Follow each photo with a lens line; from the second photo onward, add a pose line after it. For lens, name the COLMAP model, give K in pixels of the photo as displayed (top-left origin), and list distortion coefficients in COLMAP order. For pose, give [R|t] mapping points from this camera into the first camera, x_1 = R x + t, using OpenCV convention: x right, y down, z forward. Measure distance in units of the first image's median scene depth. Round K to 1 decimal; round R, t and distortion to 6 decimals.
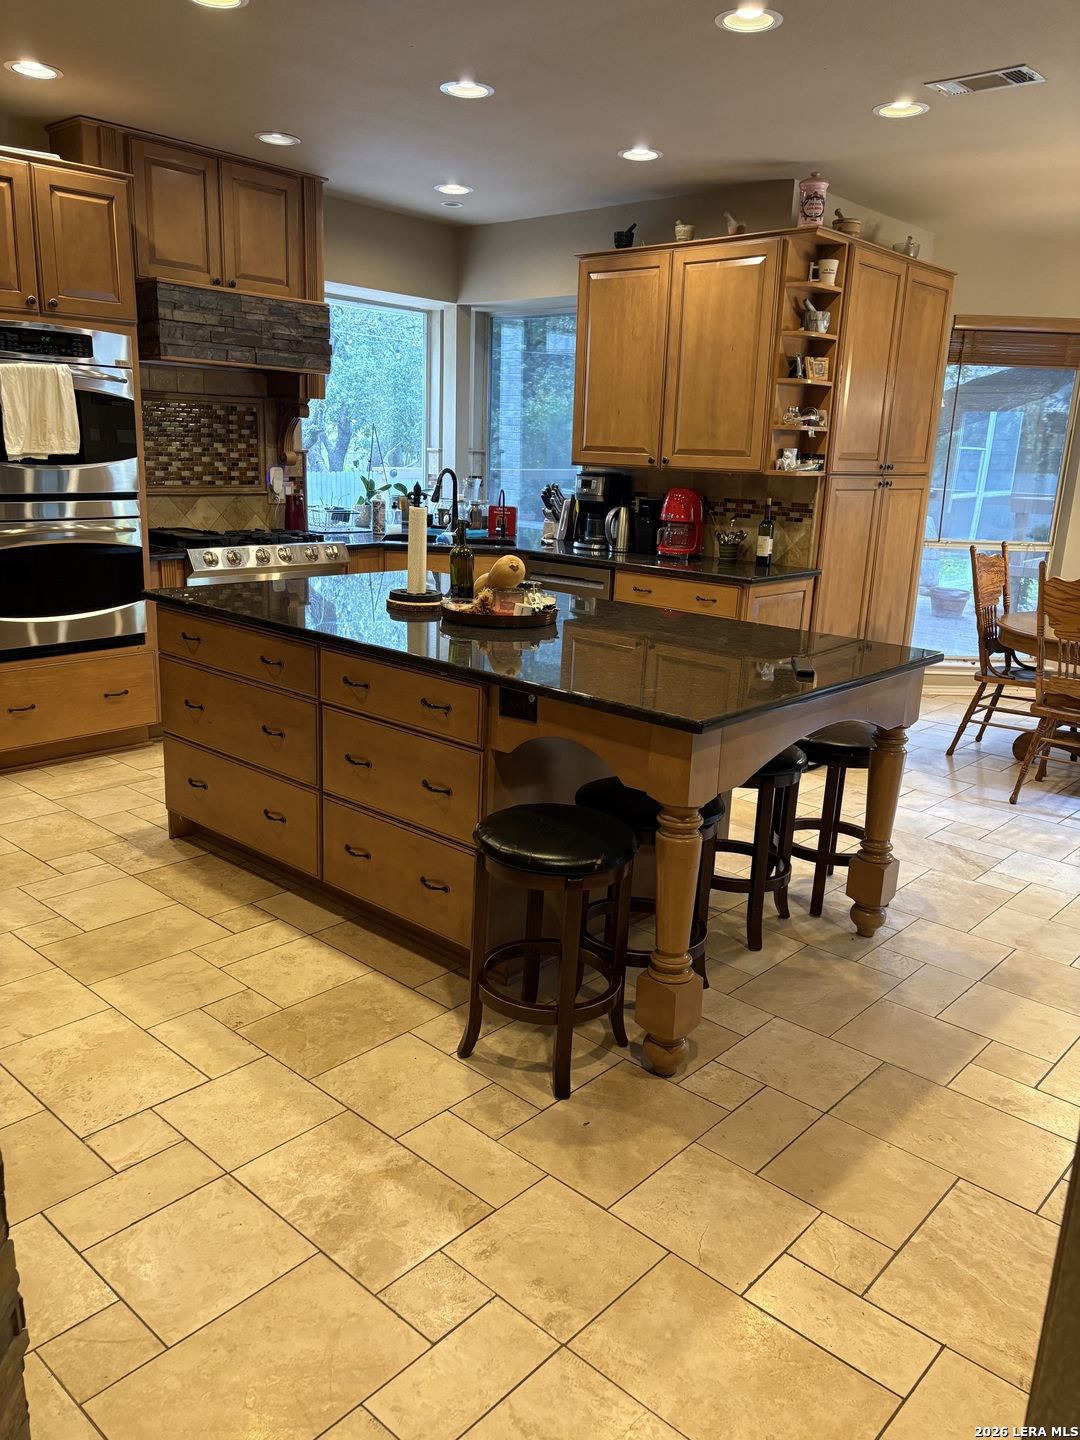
lens RADIAL K [[1090.0, 0, 535.8], [0, 1090.0, 717.4], [0, 0, 1]] dist [0.023904, 0.001693]
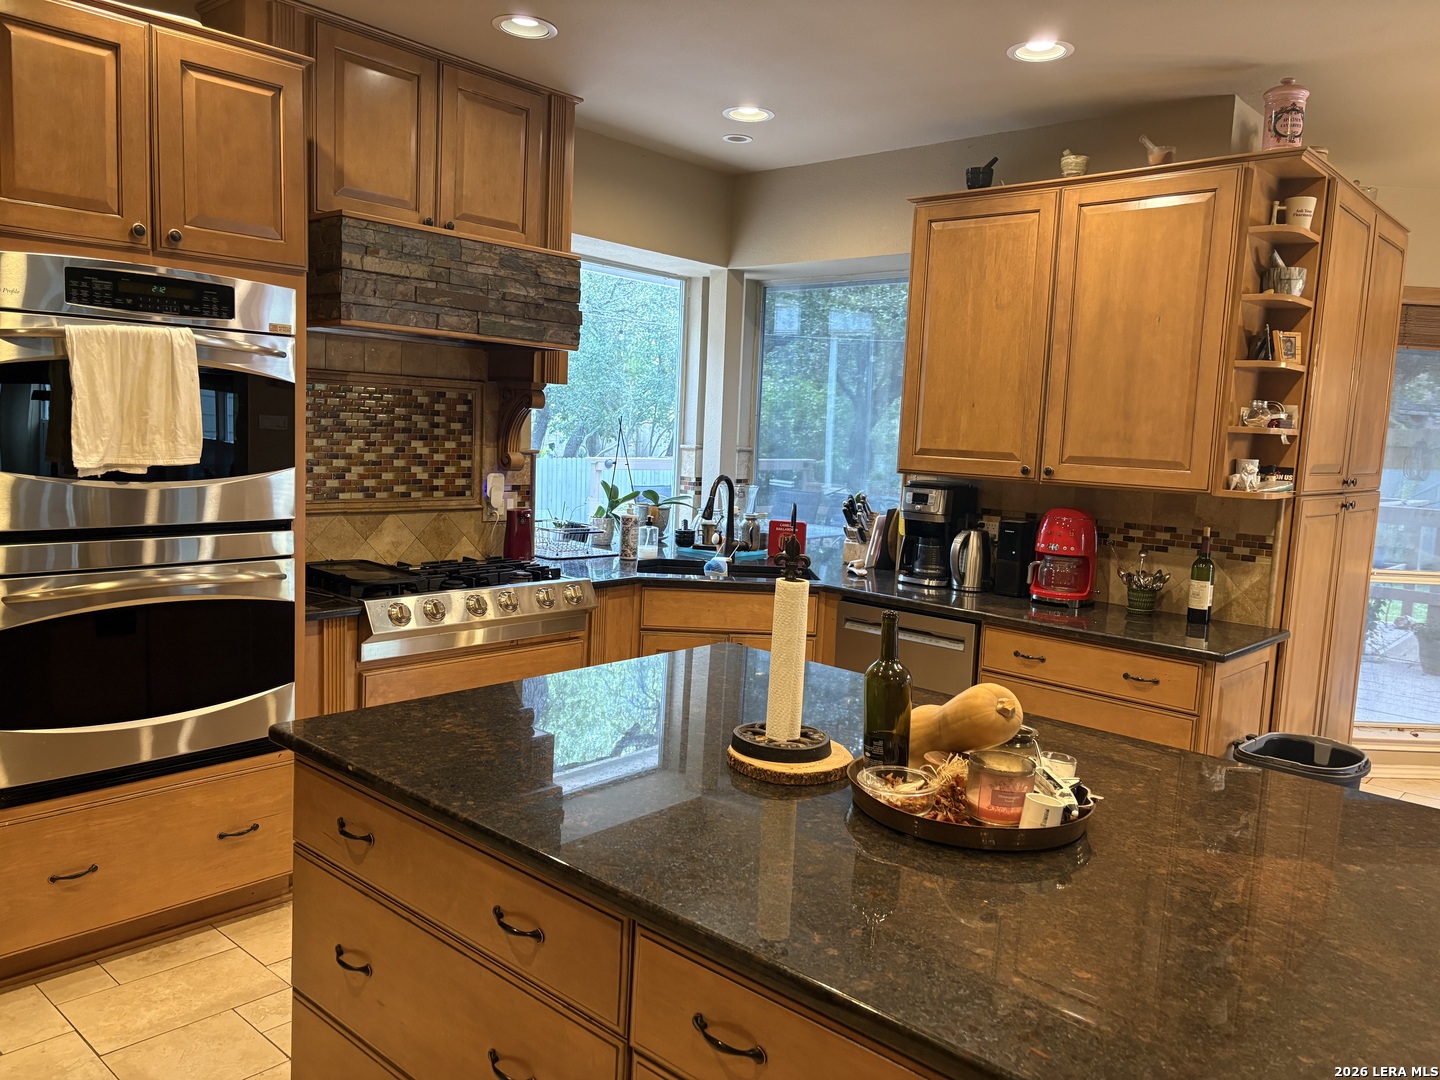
lens RADIAL K [[1091.6, 0, 726.8], [0, 1091.6, 543.0], [0, 0, 1]] dist [0.017280, -0.001205]
pose [[0.999941, 0.009125, 0.005891, -0.097738], [-0.008219, 0.990296, -0.138734, -0.092858], [-0.007100, 0.138677, 0.990312, 0.318327]]
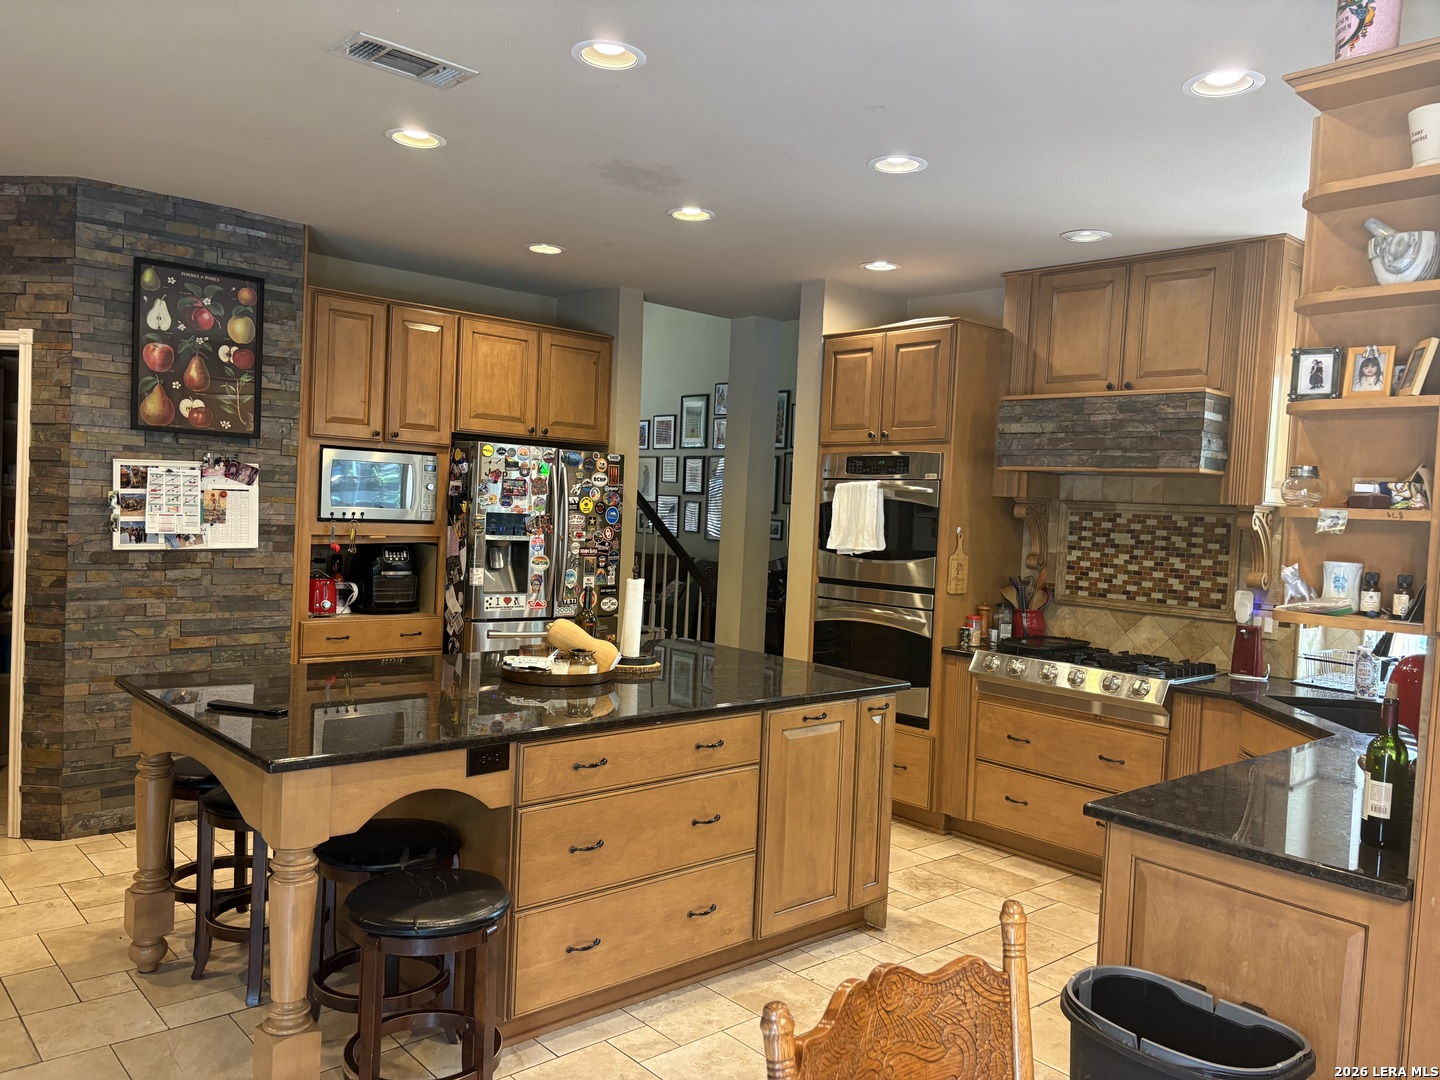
lens RADIAL K [[1075.1, 0, 720.0], [0, 1075.1, 540.0], [0, 0, 1]] dist [-0.005606, -0.002258]
pose [[-0.111097, -0.008890, -0.993770, 0.640013], [-0.294579, 0.955316, 0.024386, -0.193100], [0.949147, 0.295453, -0.108751, 0.806471]]
